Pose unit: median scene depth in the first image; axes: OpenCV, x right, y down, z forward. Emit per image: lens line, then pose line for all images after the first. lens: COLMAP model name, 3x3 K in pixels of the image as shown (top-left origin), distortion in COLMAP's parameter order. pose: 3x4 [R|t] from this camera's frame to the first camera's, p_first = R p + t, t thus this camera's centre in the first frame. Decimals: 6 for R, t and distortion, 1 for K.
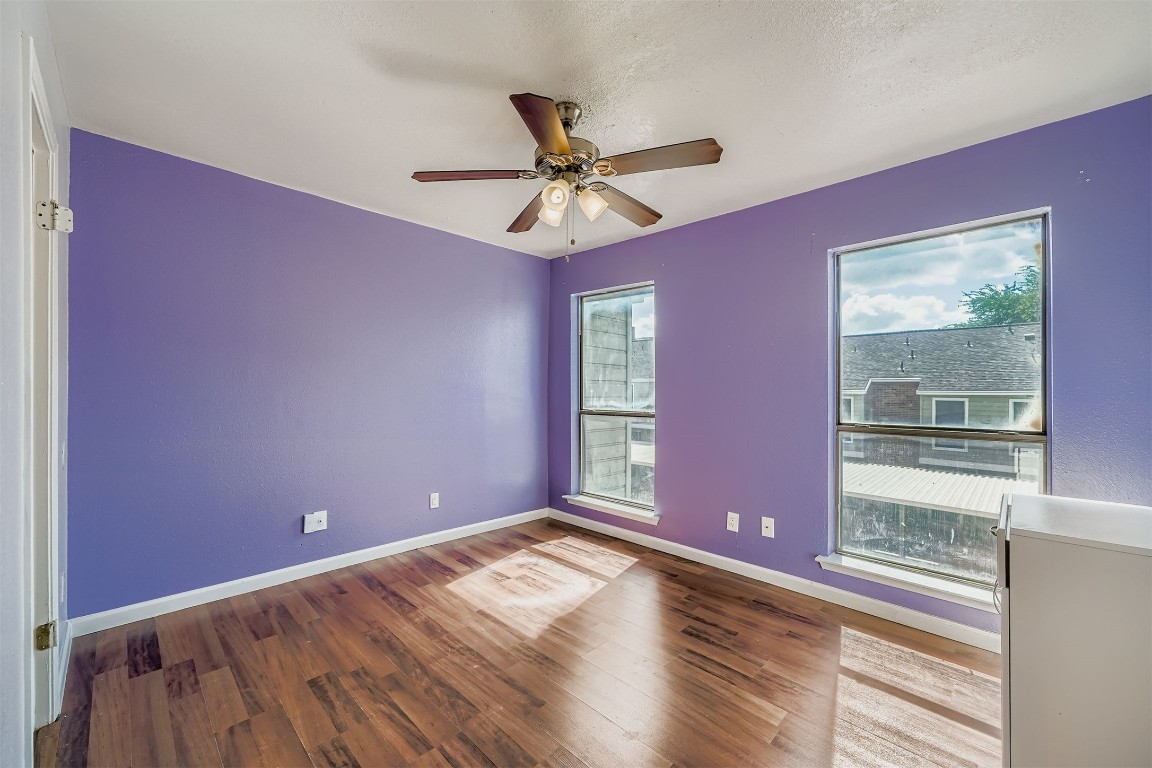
lens RADIAL K [[458.2, 0, 575.8], [0, 458.2, 386.8], [0, 0, 1]] dist [-0.021928, 0.004700]
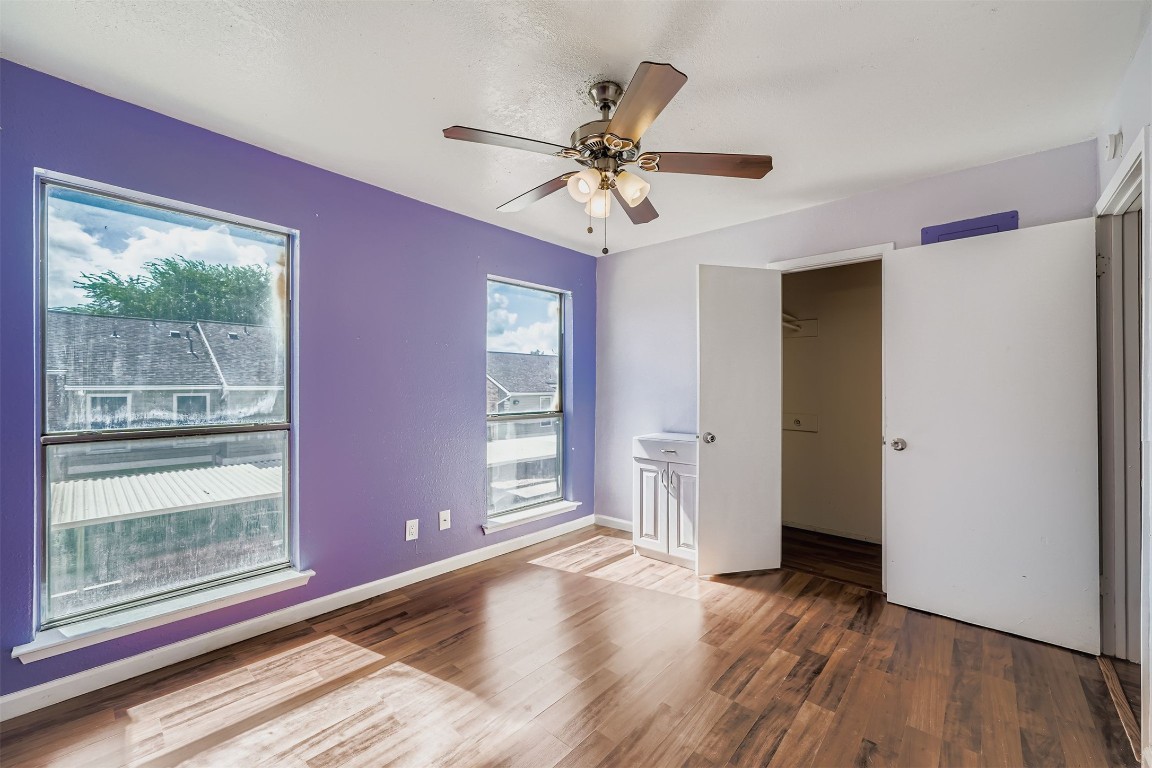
lens RADIAL K [[458.2, 0, 575.8], [0, 458.2, 386.8], [0, 0, 1]] dist [-0.021928, 0.004700]
pose [[-0.059511, -0.003253, 0.998222, -0.544498], [-0.011443, 0.999931, 0.002576, -0.002977], [-0.998162, -0.011270, -0.059544, 0.648886]]
